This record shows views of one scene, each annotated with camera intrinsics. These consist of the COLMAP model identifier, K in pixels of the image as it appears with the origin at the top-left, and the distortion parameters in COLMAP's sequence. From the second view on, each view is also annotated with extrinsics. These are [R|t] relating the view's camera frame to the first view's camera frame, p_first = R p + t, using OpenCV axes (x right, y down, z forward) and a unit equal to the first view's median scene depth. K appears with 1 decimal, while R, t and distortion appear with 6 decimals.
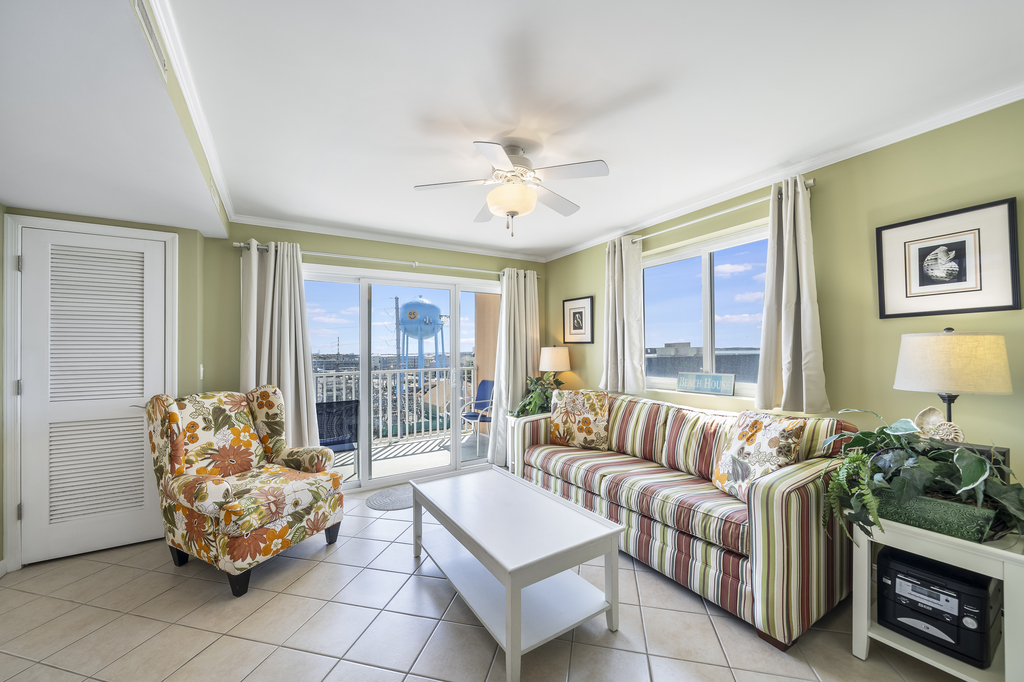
lens RADIAL K [[384.8, 0, 510.1], [0, 384.8, 343.0], [0, 0, 1]] dist [-0.002394, -0.000055]
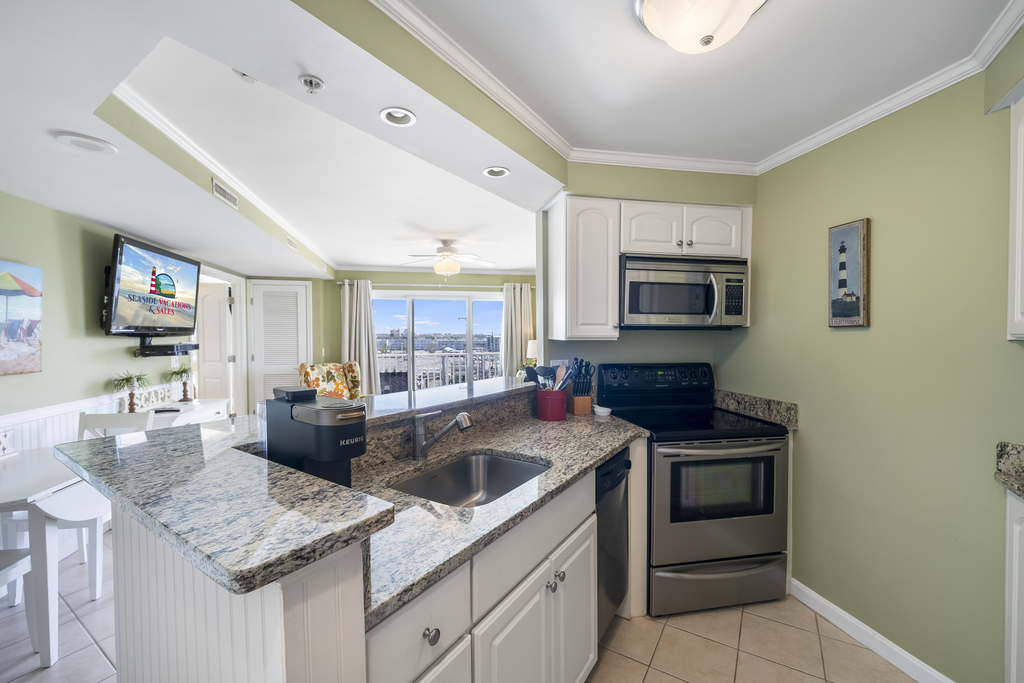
lens RADIAL K [[411.6, 0, 493.7], [0, 411.6, 340.4], [0, 0, 1]] dist [-0.000595, 0.000588]
pose [[0.945655, 0.024812, -0.324223, 0.615133], [-0.009226, 0.998731, 0.049520, -0.086244], [0.325040, -0.043837, 0.944684, -0.607244]]
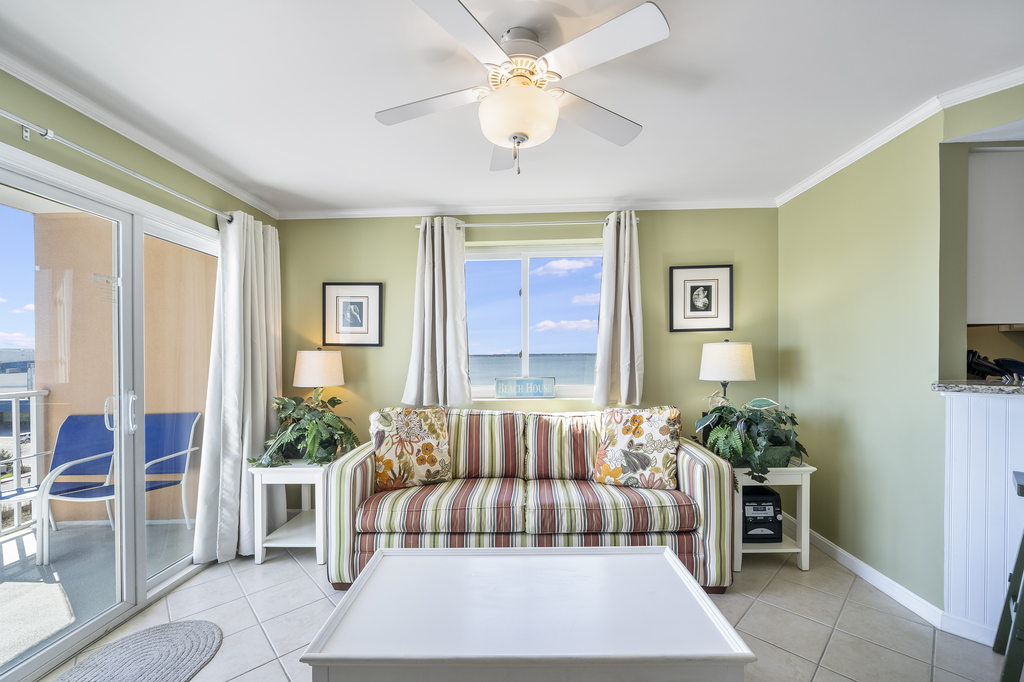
lens RADIAL K [[411.6, 0, 508.5], [0, 411.6, 356.5], [0, 0, 1]] dist [-0.000595, 0.000588]
pose [[0.548044, 0.003350, 0.836443, -0.422108], [-0.012598, 0.999912, 0.004250, 0.018795], [-0.836355, -0.012867, 0.548038, 0.457568]]
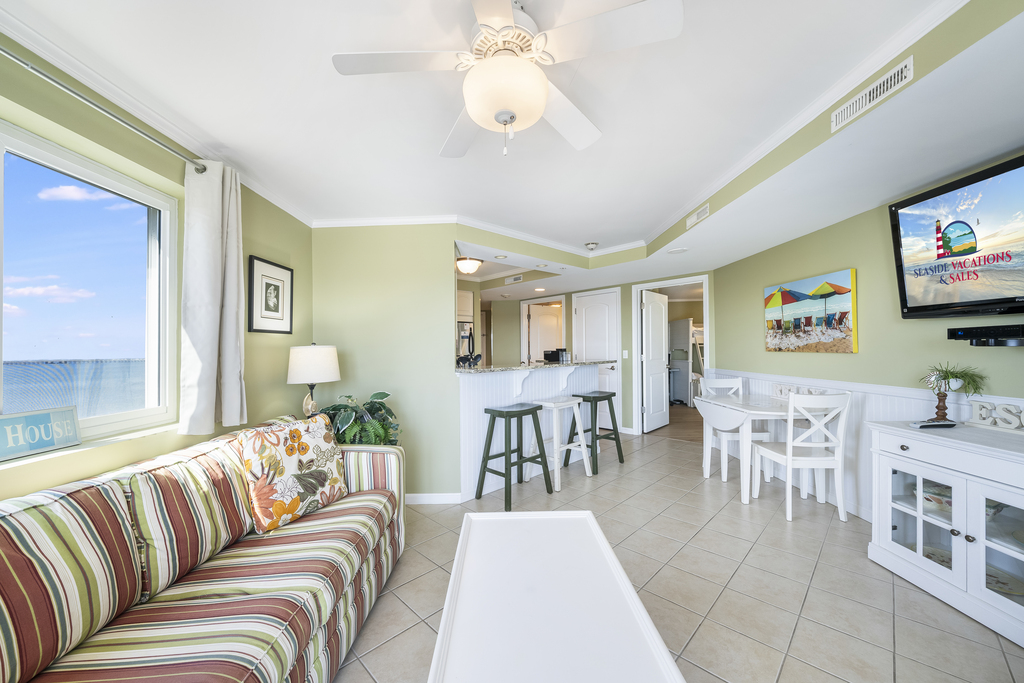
lens RADIAL K [[384.8, 0, 511.6], [0, 384.8, 345.0], [0, 0, 1]] dist [-0.002394, -0.000055]
pose [[-0.853801, 0.033106, 0.519546, -0.236162], [0.016953, 0.999215, -0.035811, 0.023531], [-0.520324, -0.021768, -0.853692, 1.090747]]
